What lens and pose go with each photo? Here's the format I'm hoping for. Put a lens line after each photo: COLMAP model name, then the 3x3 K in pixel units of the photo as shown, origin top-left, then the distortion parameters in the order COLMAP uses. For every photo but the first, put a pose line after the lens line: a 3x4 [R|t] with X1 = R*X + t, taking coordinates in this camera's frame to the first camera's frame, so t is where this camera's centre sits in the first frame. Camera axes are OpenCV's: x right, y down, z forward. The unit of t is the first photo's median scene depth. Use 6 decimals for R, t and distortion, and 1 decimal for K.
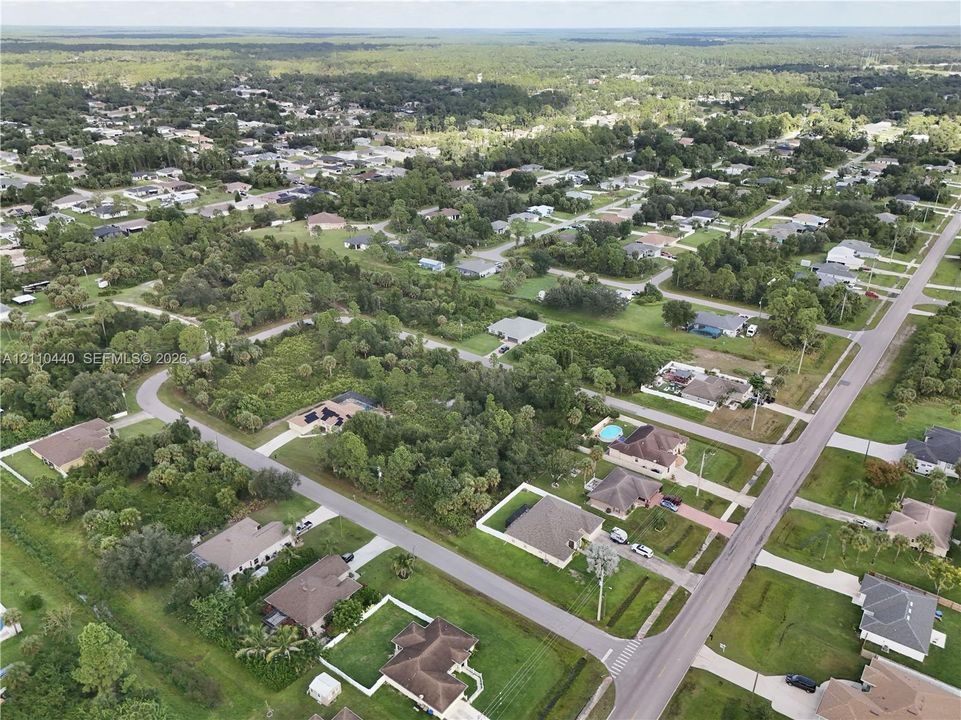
lens RADIAL K [[712.7, 0, 483.8], [0, 712.7, 358.4], [0, 0, 1]] dist [0.077491, -0.080670]
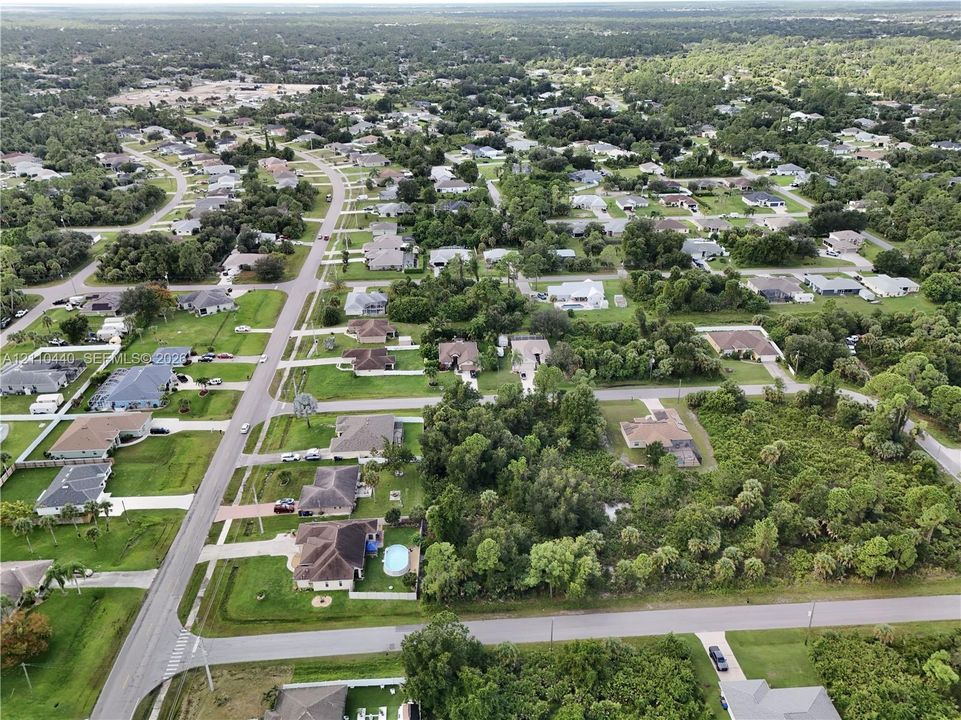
lens RADIAL K [[716.8, 0, 482.4], [0, 716.8, 349.1], [0, 0, 1]] dist [0.076970, -0.074318]
pose [[-0.754257, 0.287329, -0.590371, 0.521536], [-0.271621, 0.682065, 0.678977, -0.611924], [0.597761, 0.672481, -0.436408, 1.313629]]
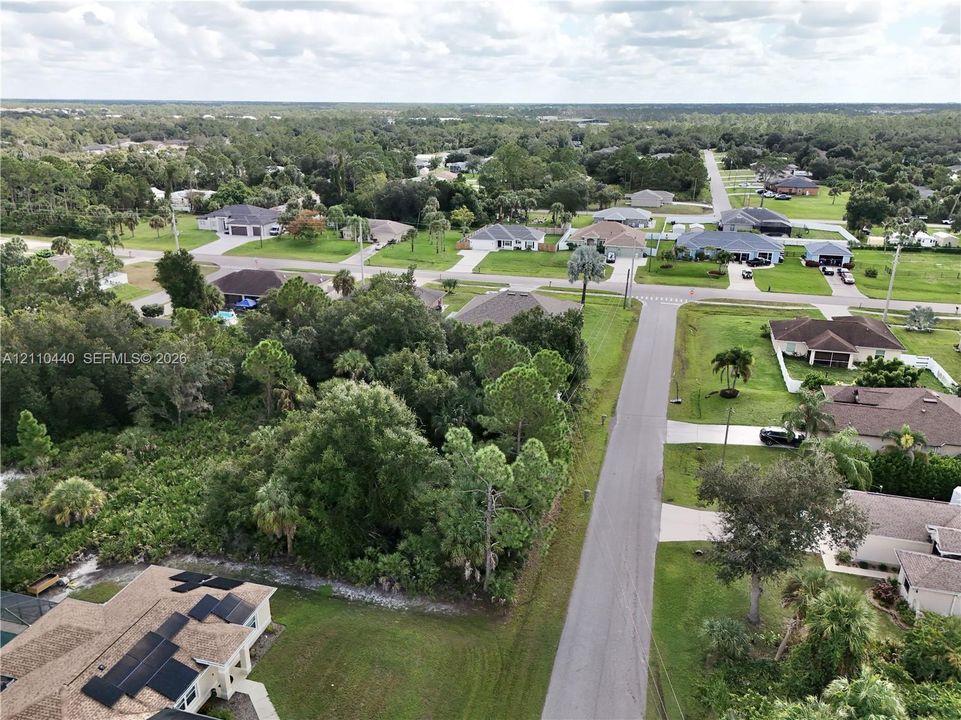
lens RADIAL K [[714.4, 0, 484.0], [0, 714.4, 362.5], [0, 0, 1]] dist [0.067526, -0.061771]
pose [[-0.368241, -0.318297, 0.873548, -0.425202], [0.385664, 0.802627, 0.455030, -0.043136], [-0.845968, 0.504457, -0.172804, 0.995991]]
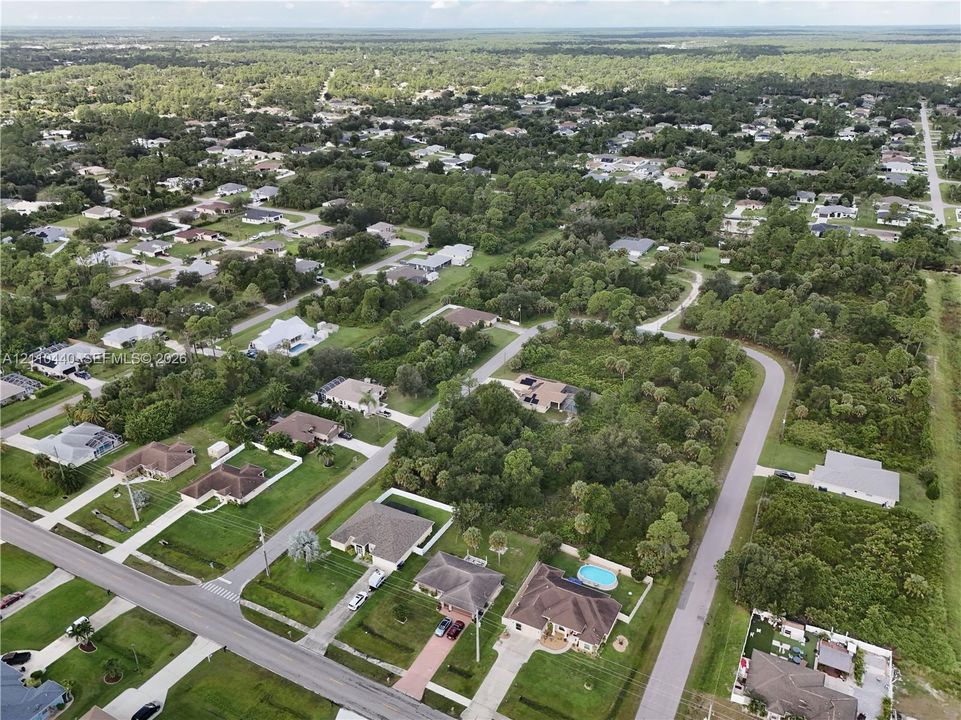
lens RADIAL K [[714.4, 0, 484.0], [0, 714.4, 362.5], [0, 0, 1]] dist [0.067526, -0.061771]
pose [[0.159798, 0.417458, -0.894535, 0.779311], [-0.413049, 0.851315, 0.323502, -0.292996], [0.896580, 0.317792, 0.308469, 0.635212]]
